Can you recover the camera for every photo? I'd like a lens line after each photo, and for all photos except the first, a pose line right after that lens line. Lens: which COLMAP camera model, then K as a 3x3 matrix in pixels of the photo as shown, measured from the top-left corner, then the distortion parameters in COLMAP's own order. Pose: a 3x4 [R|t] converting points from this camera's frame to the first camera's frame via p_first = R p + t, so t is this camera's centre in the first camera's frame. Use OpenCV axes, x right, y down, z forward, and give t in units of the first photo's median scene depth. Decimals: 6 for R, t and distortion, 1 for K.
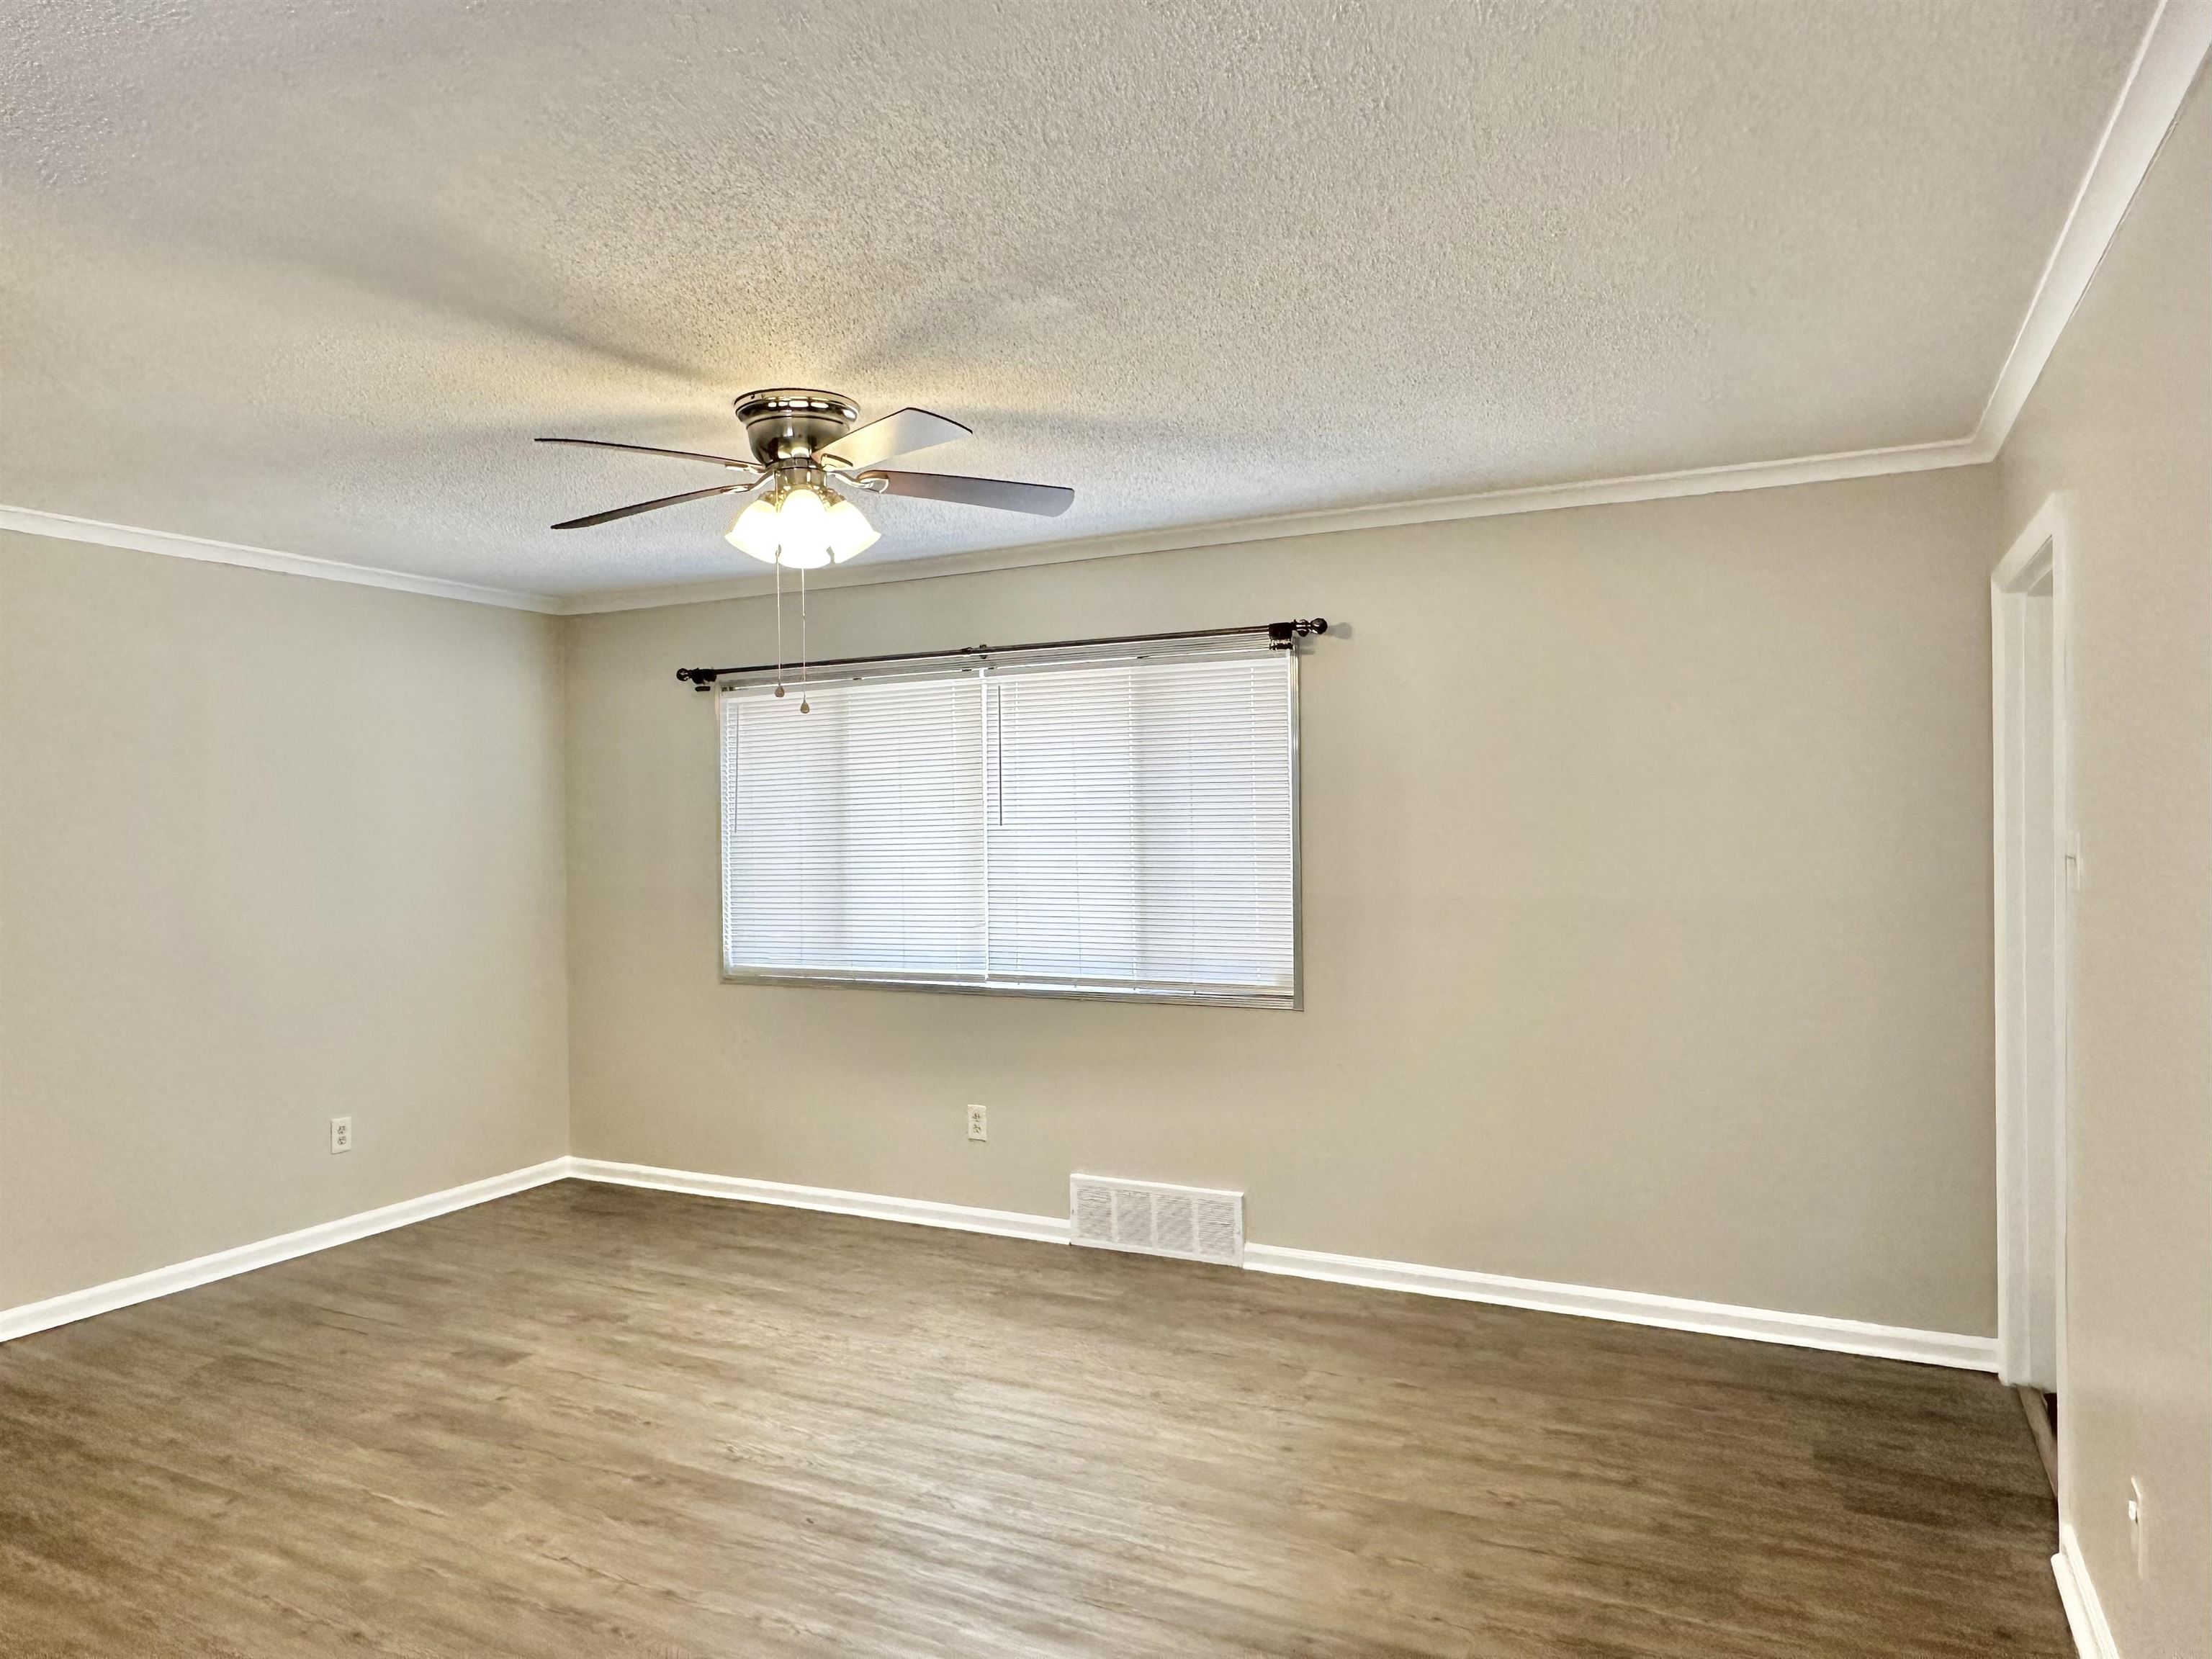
lens RADIAL K [[1425.5, 0, 1106.0], [0, 1425.5, 829.5], [0, 0, 1]] dist [-0.005158, -0.000953]
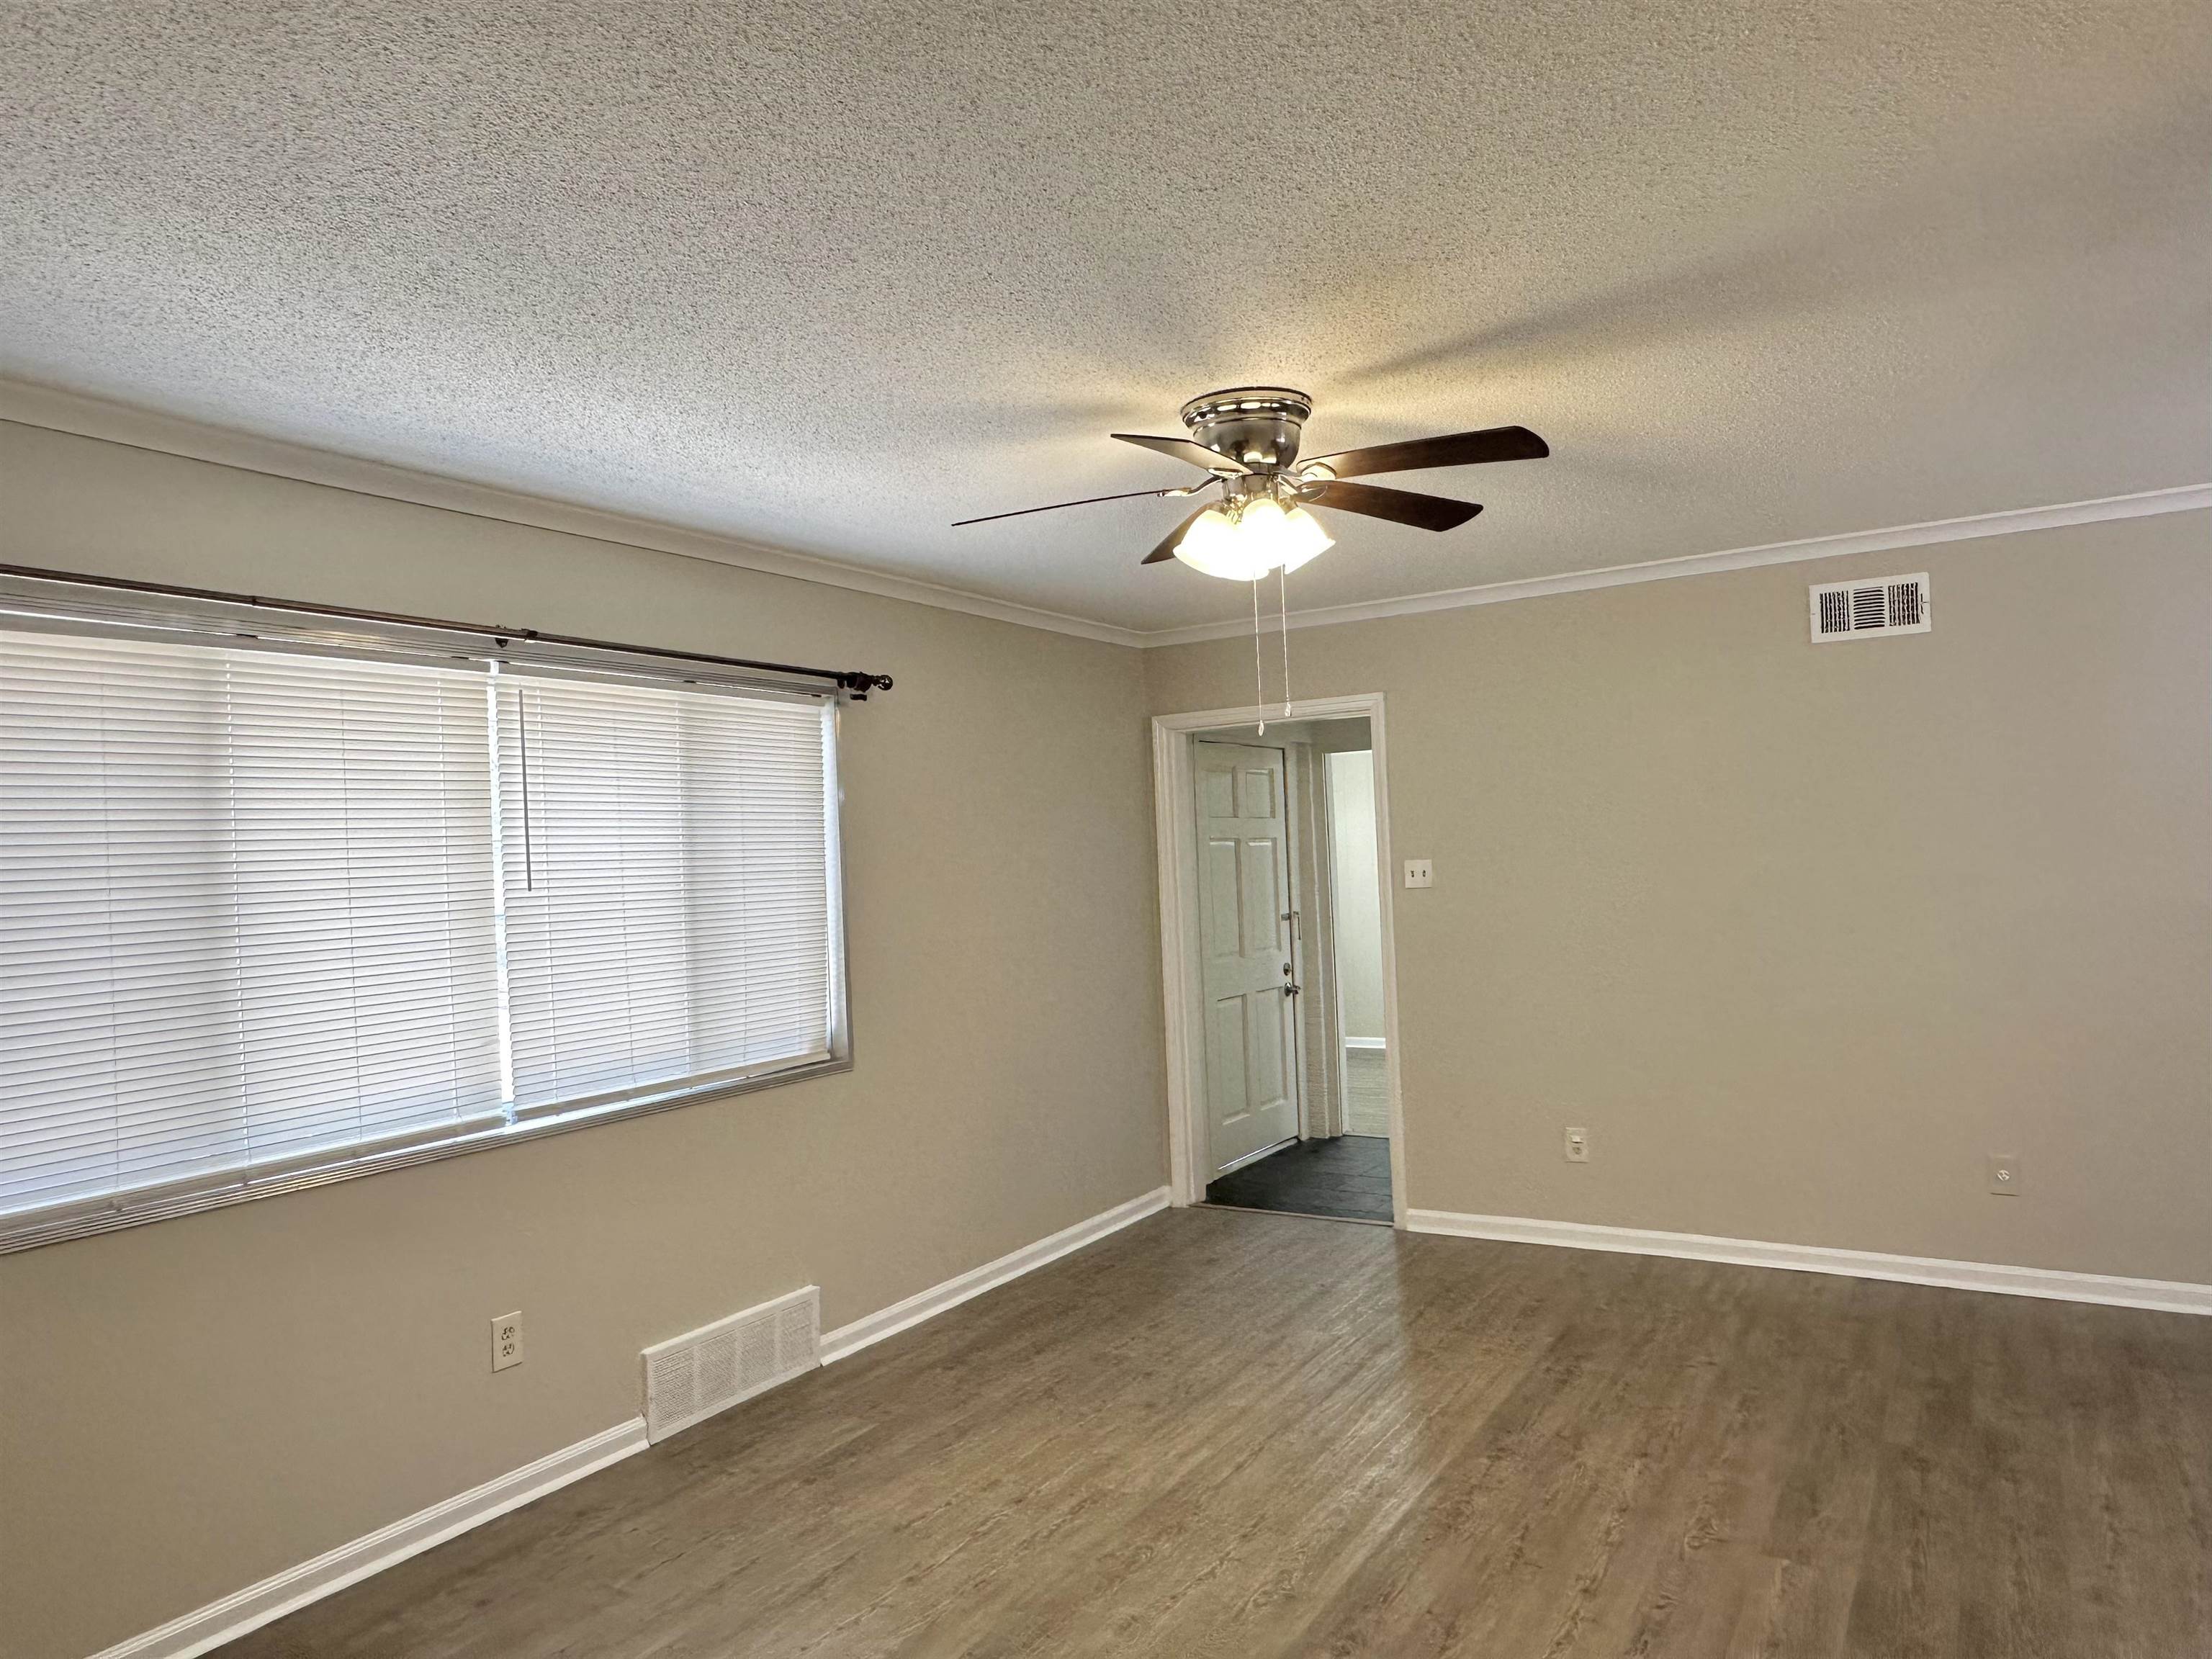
lens RADIAL K [[1425.5, 0, 1106.0], [0, 1425.5, 829.5], [0, 0, 1]] dist [-0.005158, -0.000953]
pose [[0.090708, 0.032405, 0.995350, -0.932688], [0.048399, 0.998146, -0.036907, 0.008331], [-0.994701, 0.051521, 0.088972, 0.831932]]
